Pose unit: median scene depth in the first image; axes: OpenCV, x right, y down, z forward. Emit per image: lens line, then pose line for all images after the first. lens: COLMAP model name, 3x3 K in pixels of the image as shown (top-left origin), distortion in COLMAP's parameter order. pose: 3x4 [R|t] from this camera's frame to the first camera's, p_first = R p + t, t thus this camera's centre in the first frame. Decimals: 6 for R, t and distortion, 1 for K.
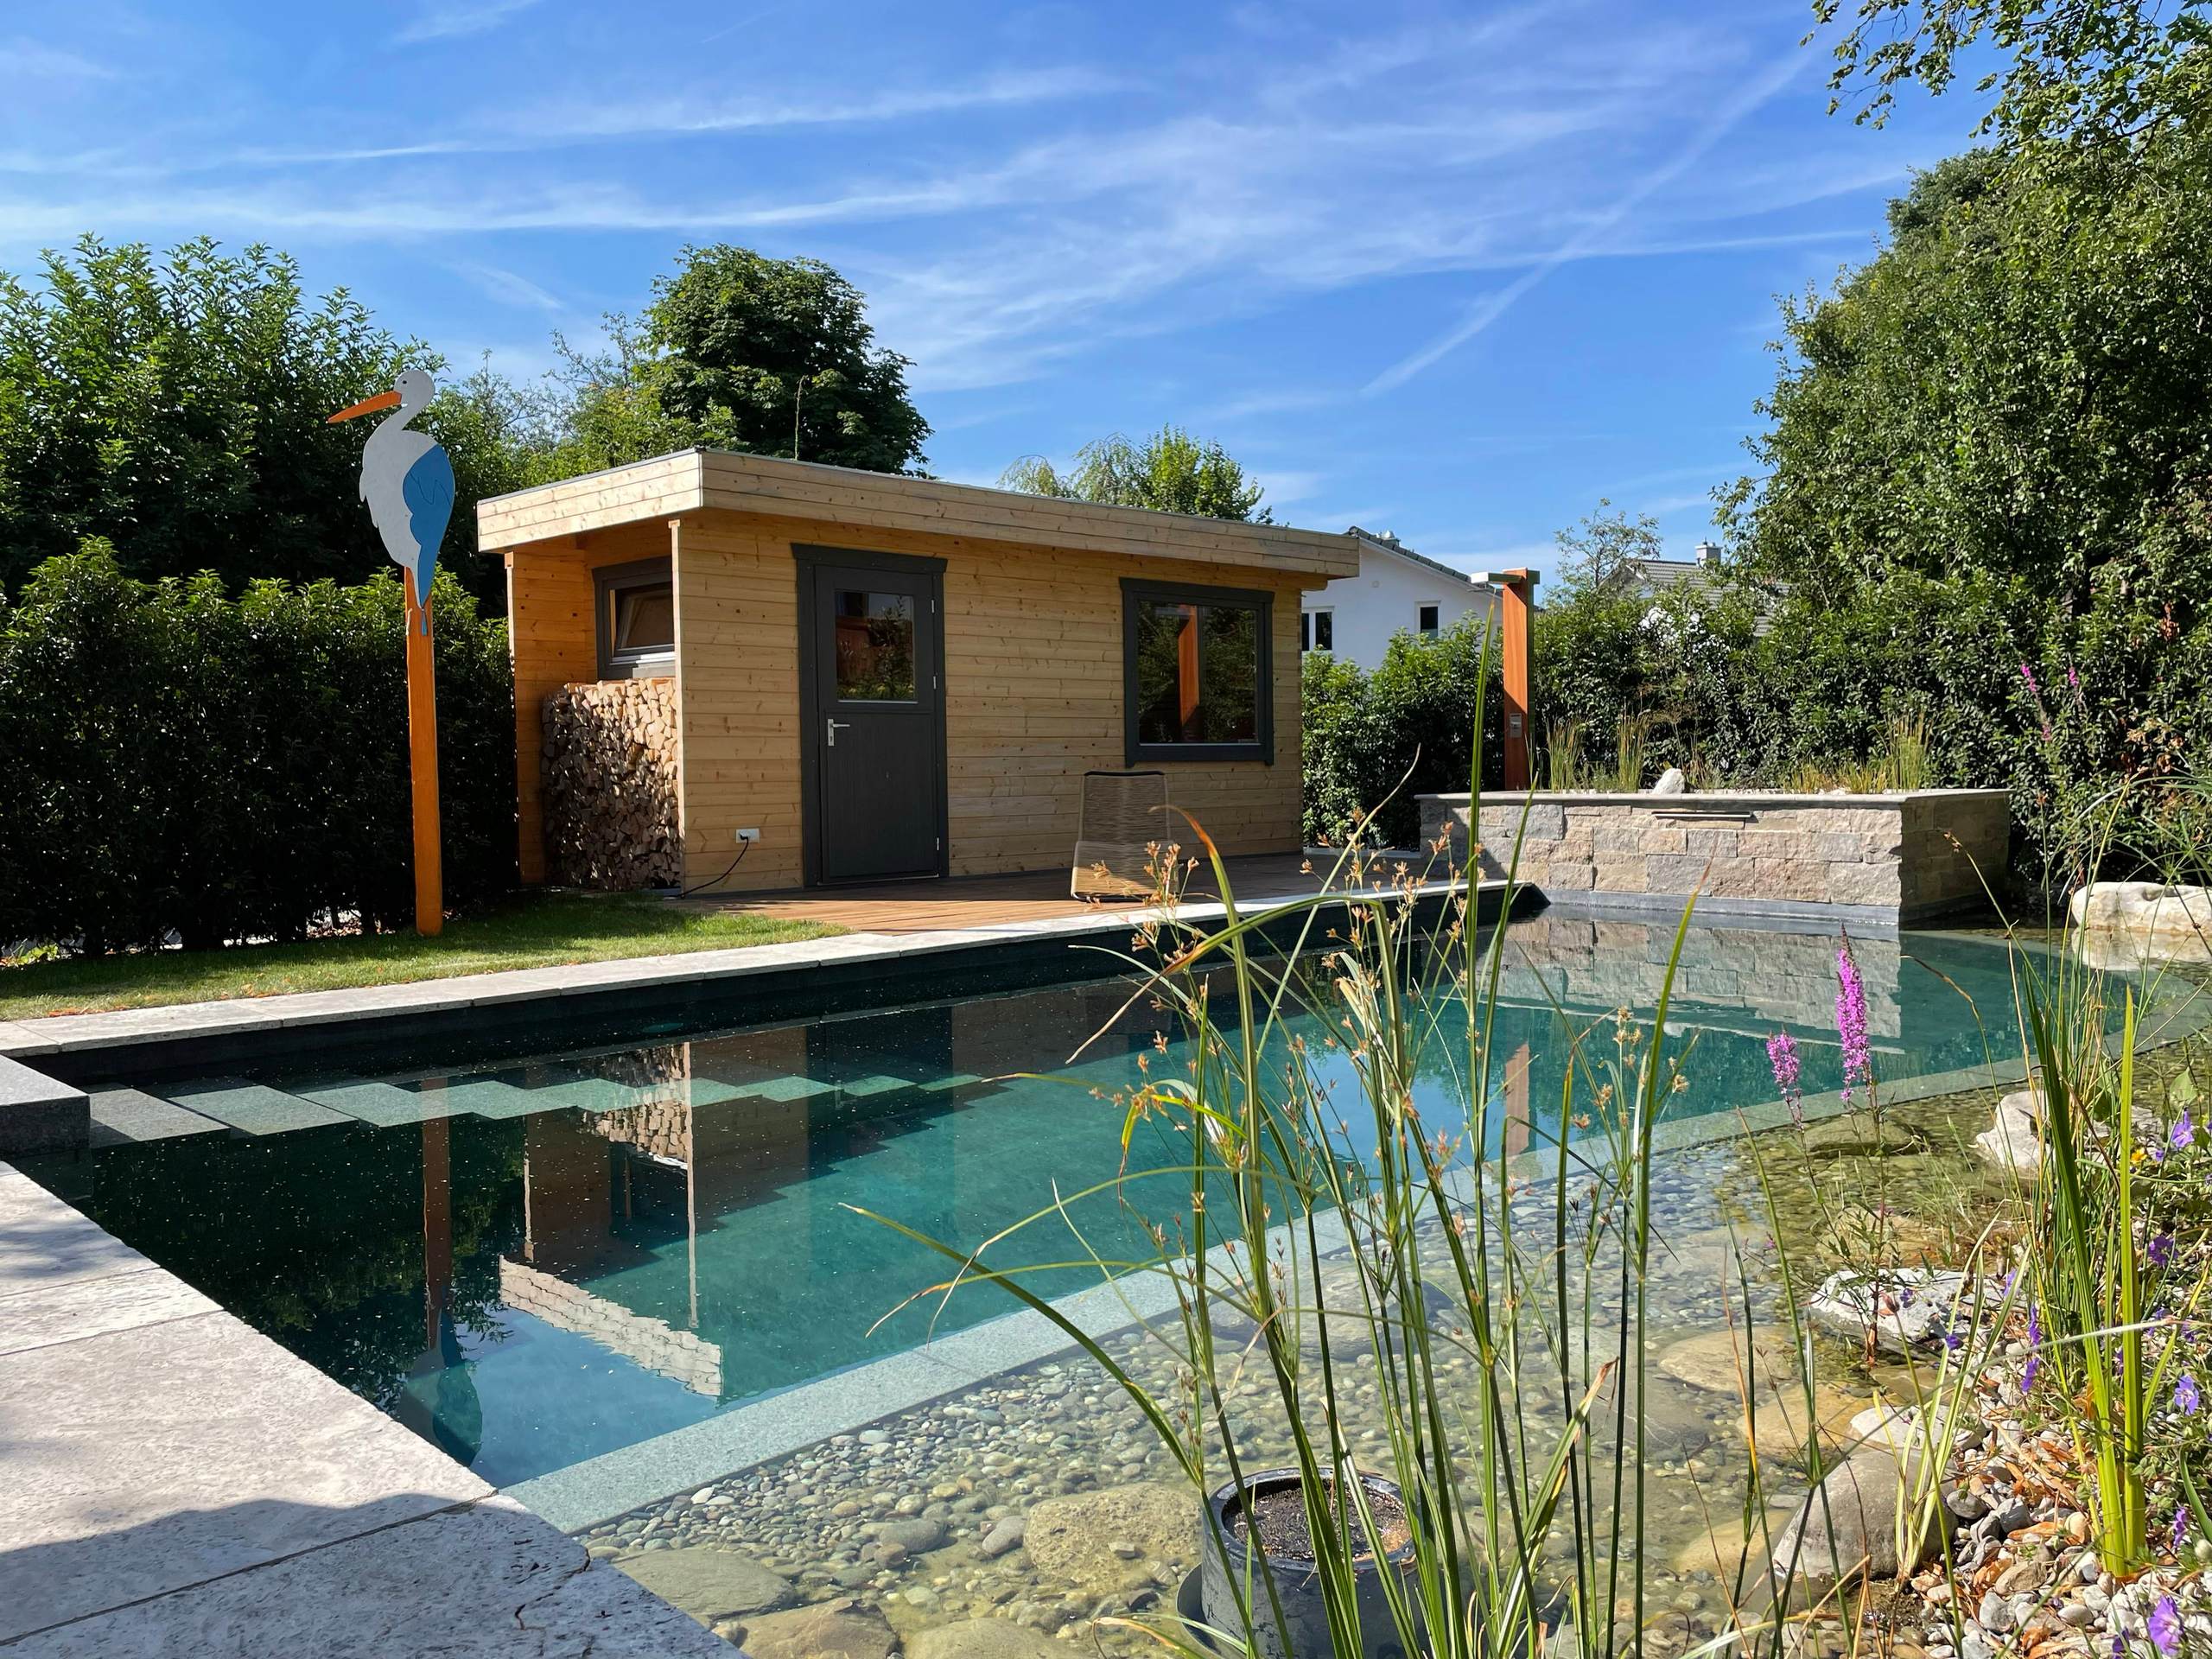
lens RADIAL K [[1692.6, 0, 1135.8], [0, 1692.6, 837.9], [0, 0, 1]] dist [0.076126, -0.001428]
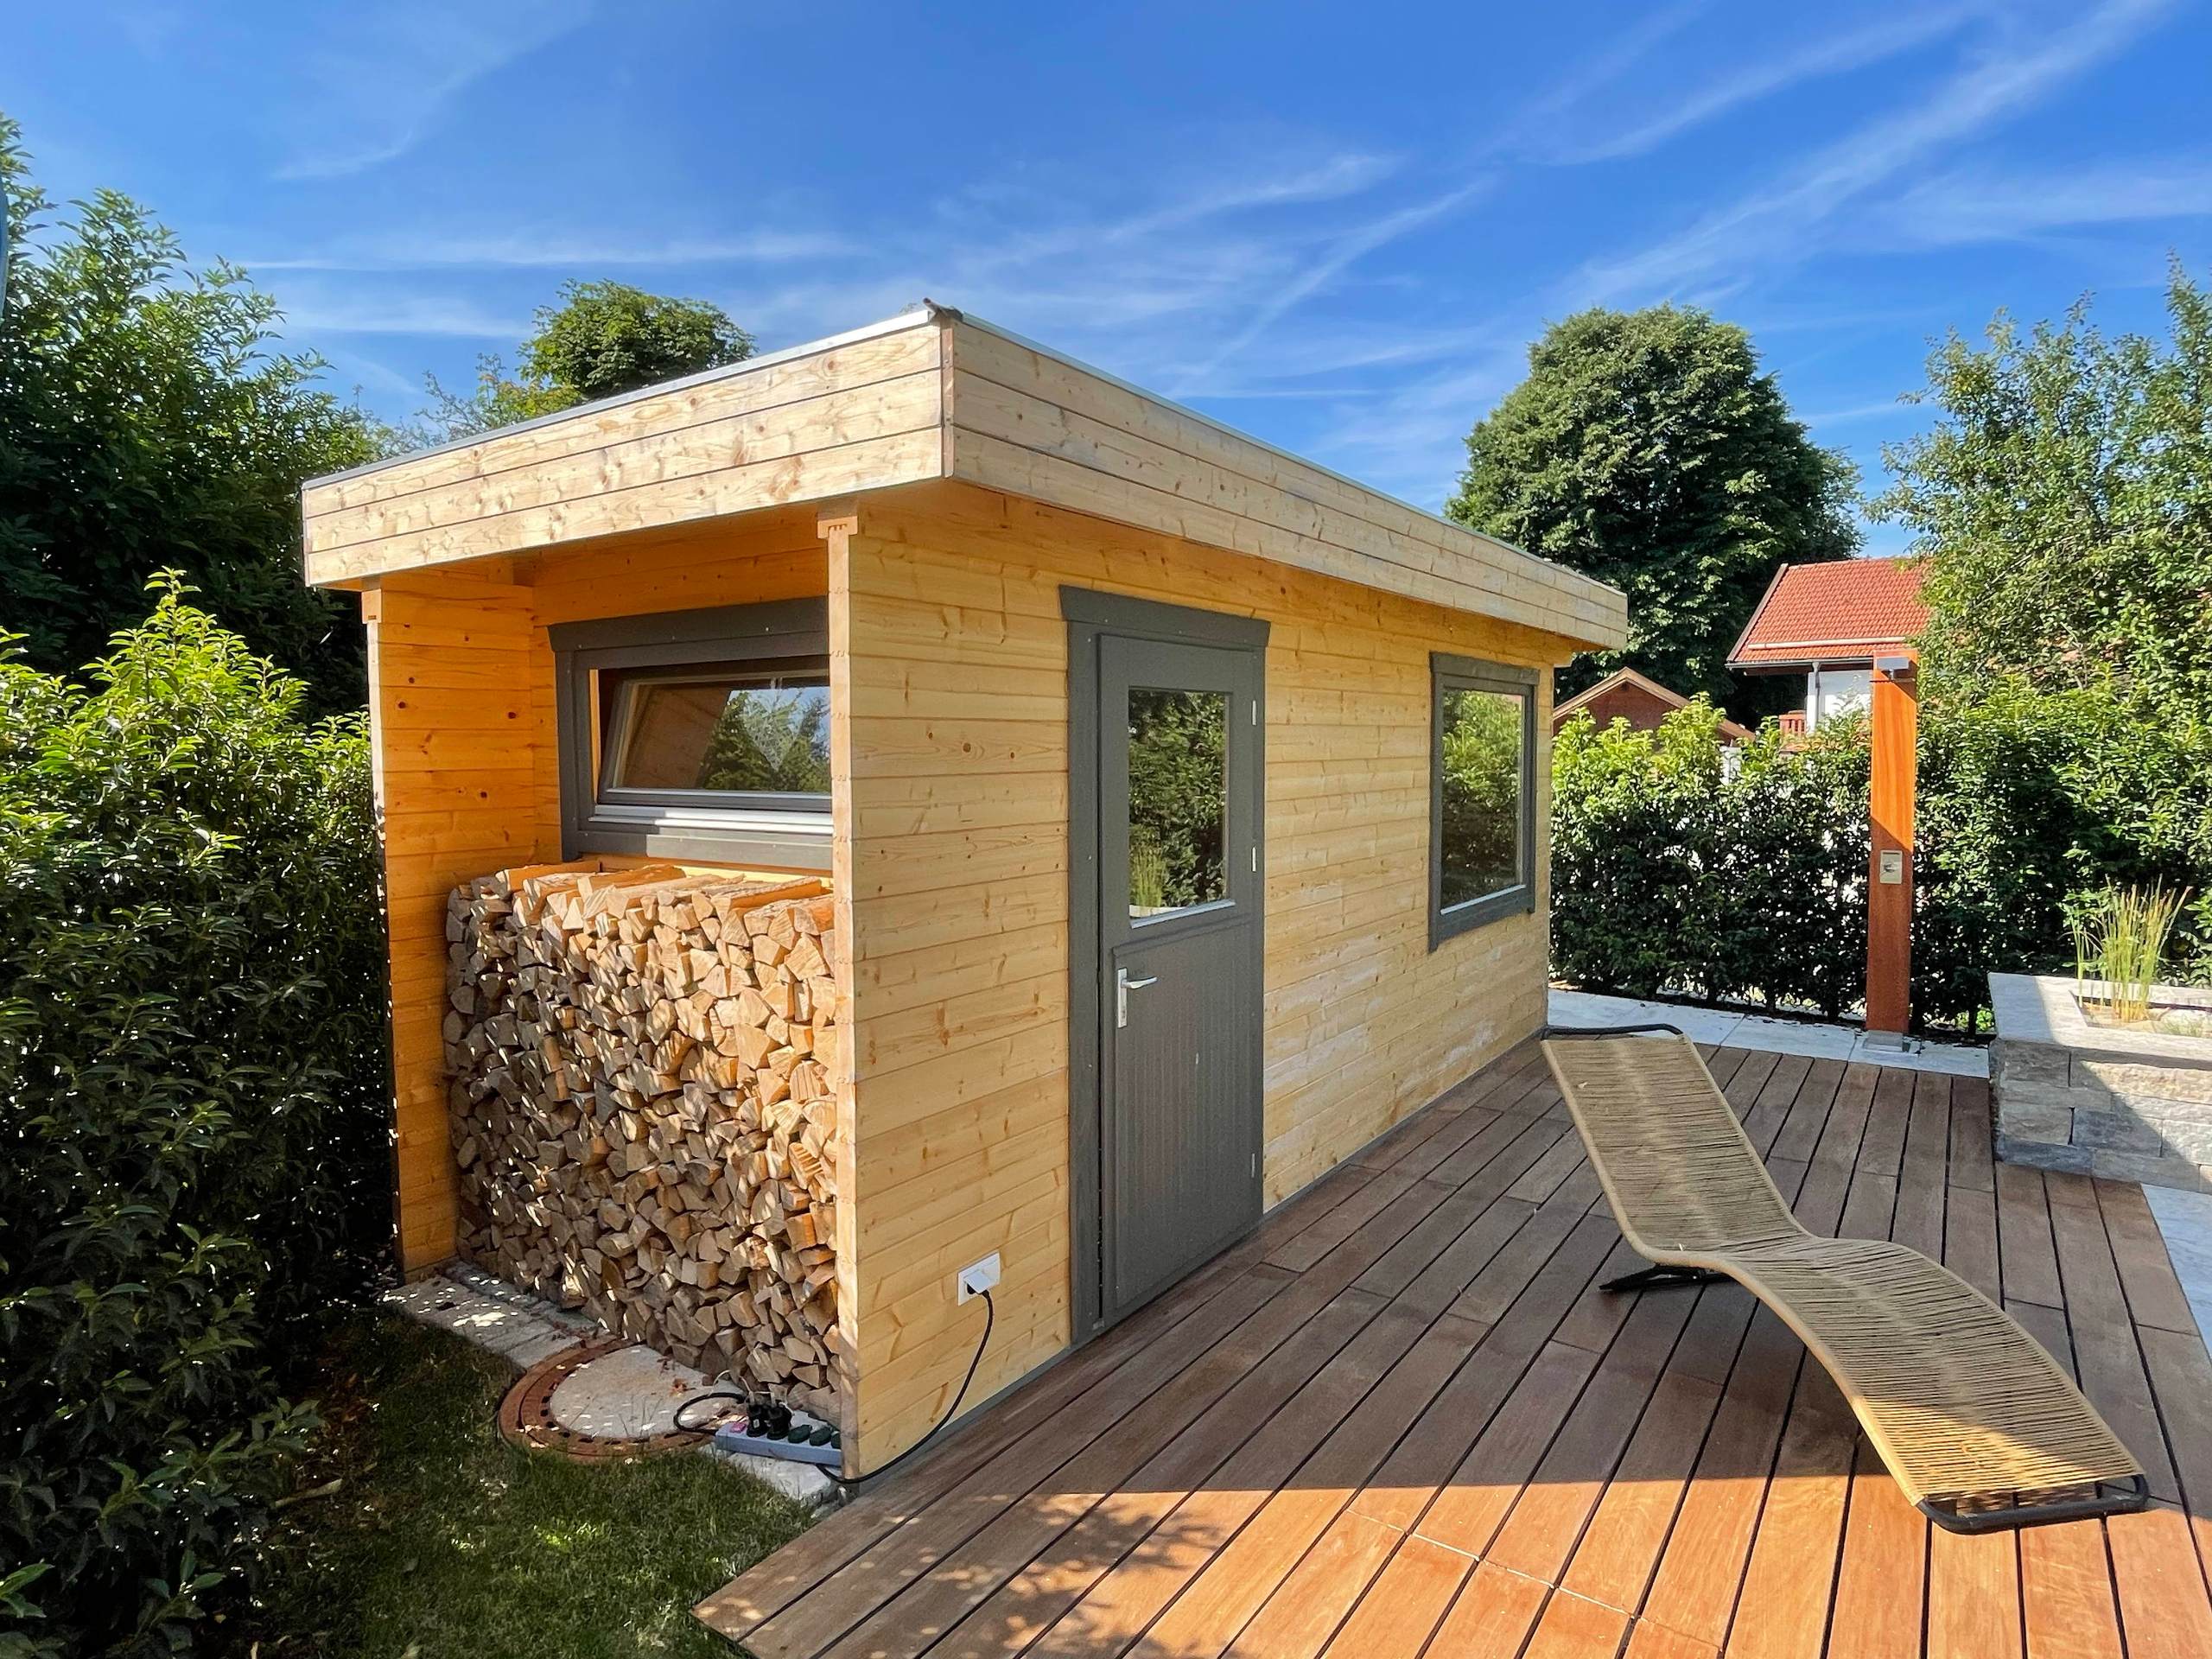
lens RADIAL K [[1246.3, 0, 1106.0], [0, 1246.3, 829.5], [0, 0, 1]] dist [0.003649, 0.000341]
pose [[0.985139, -0.004901, 0.171691, -0.228789], [0.001607, 0.999812, 0.019322, -0.108295], [-0.171753, -0.018759, 0.984961, 0.633464]]
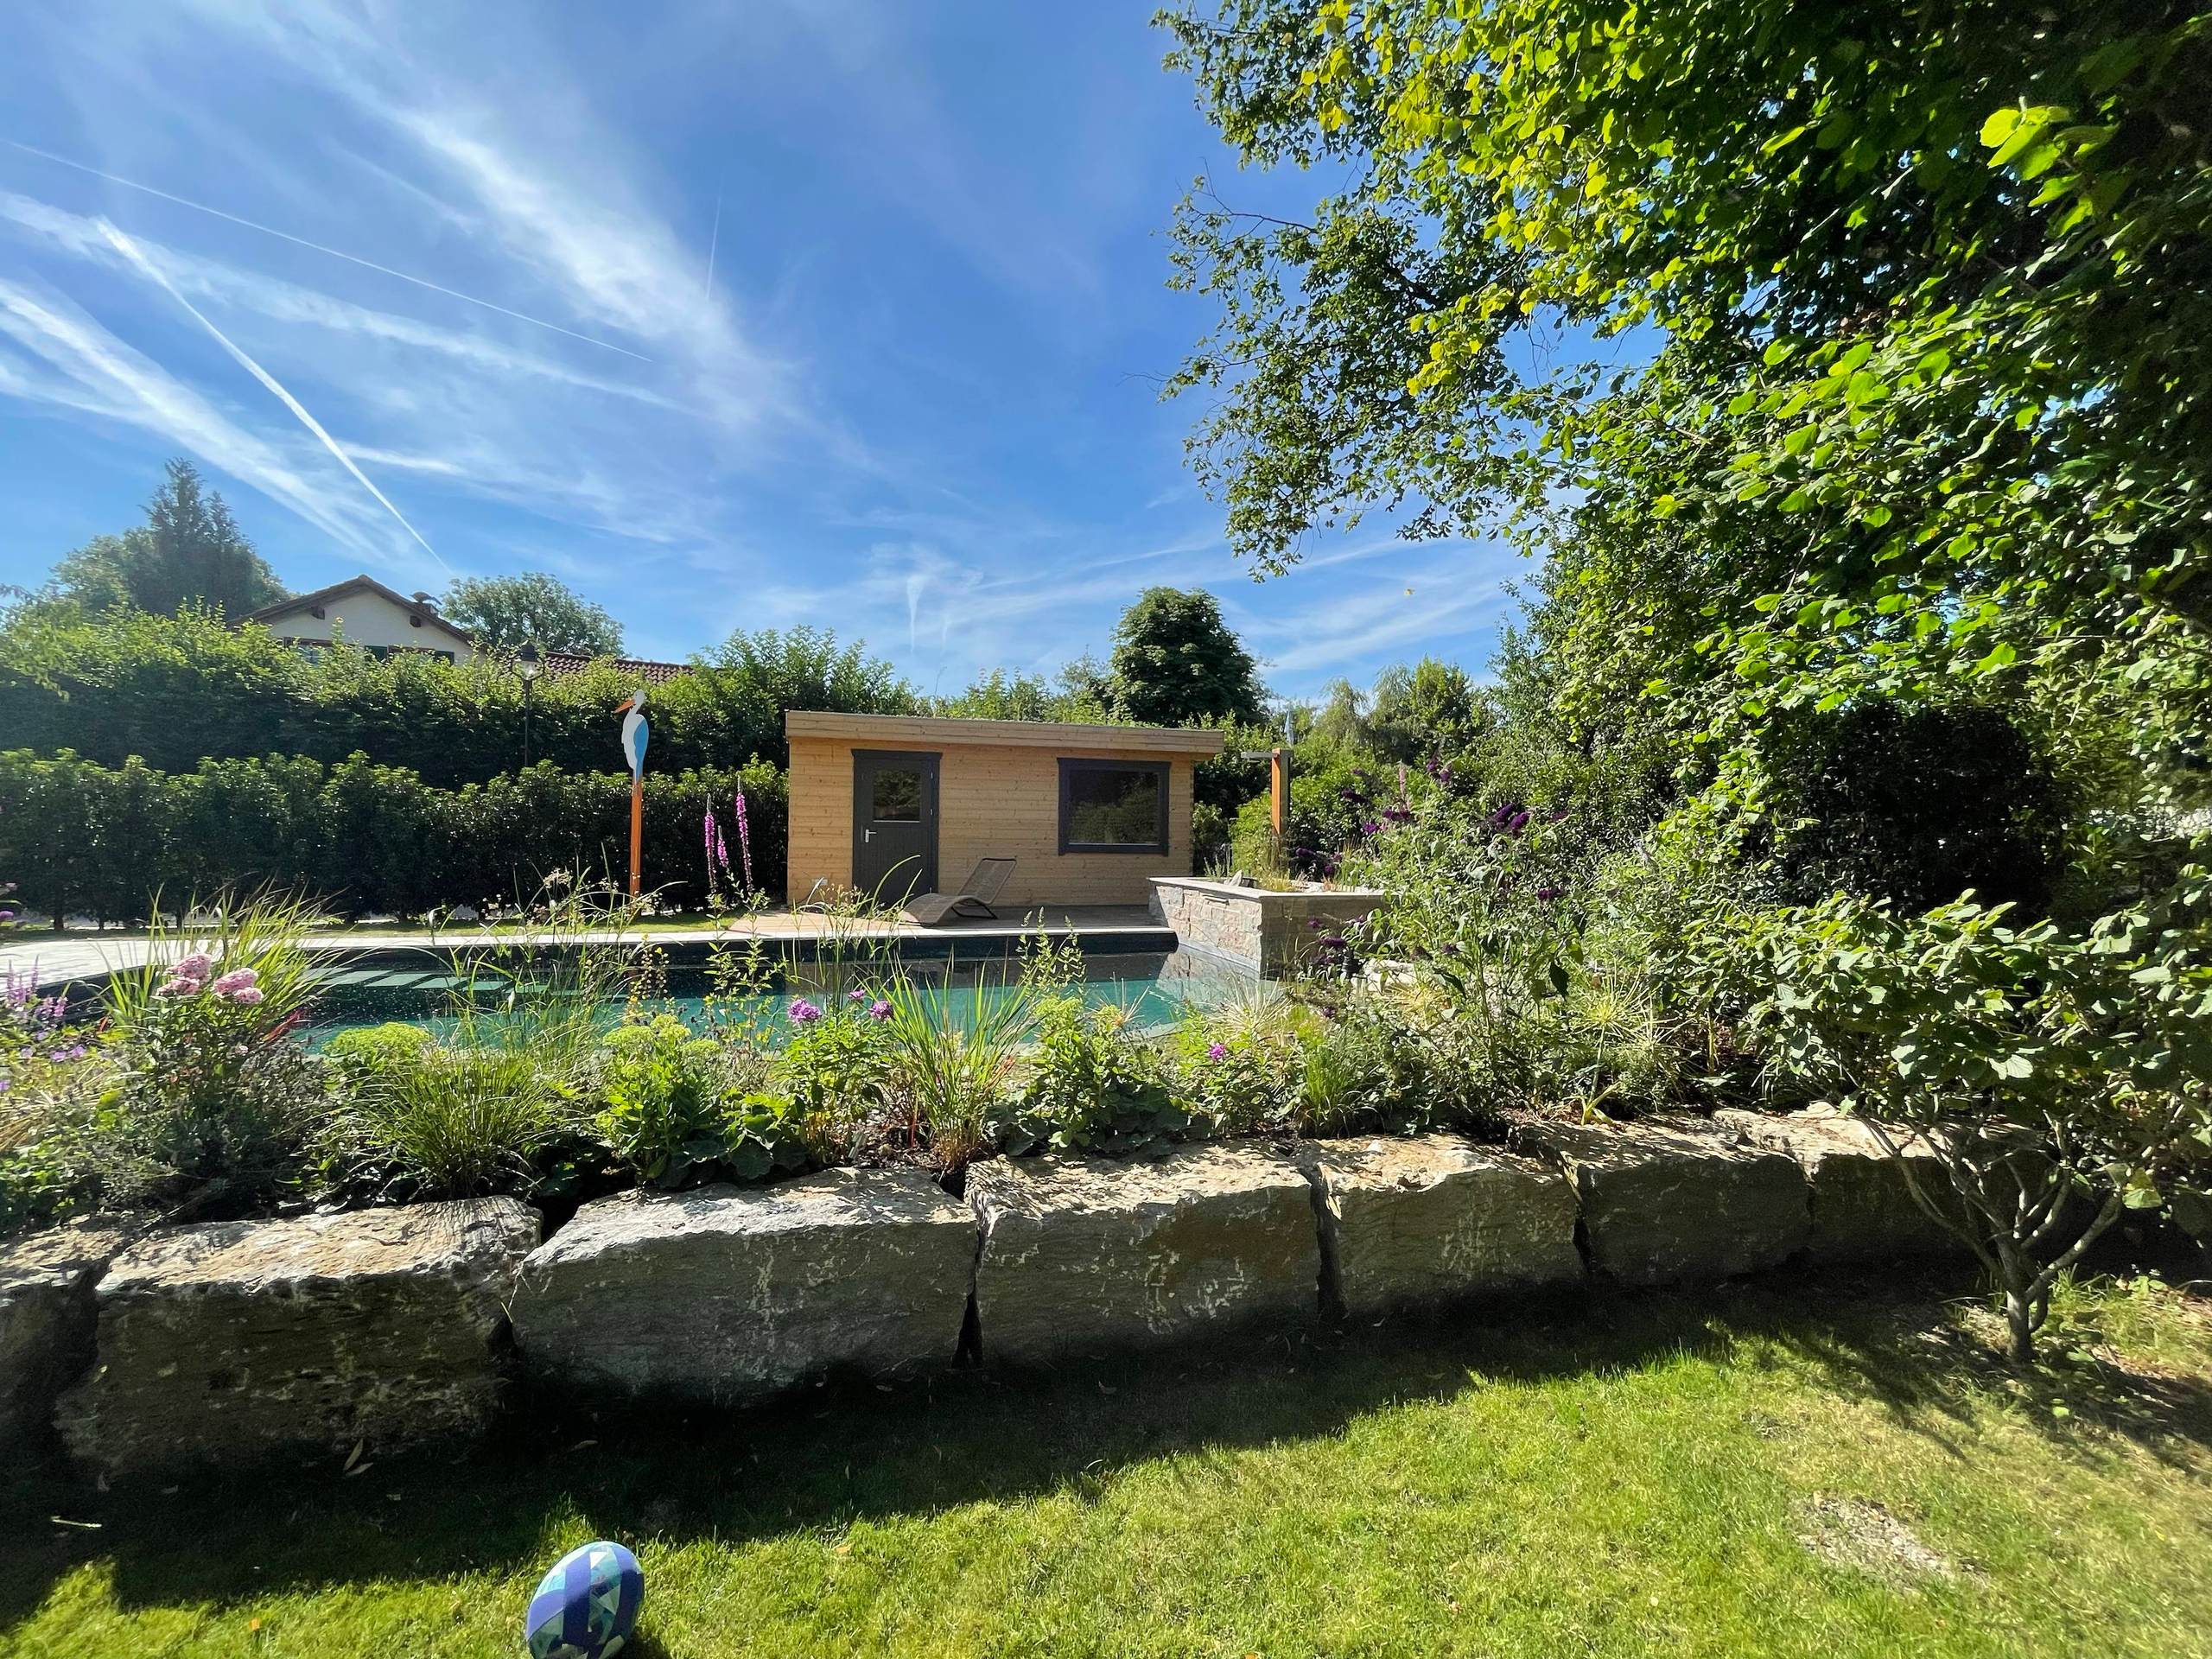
lens RADIAL K [[885.5, 0, 1106.0], [0, 885.5, 829.5], [0, 0, 1]] dist [0.000782, 0.000027]
pose [[0.886444, 0.020714, -0.462372, 0.571308], [-0.043020, 0.998361, -0.037751, -0.038866], [0.460832, 0.053355, 0.885882, 0.141029]]
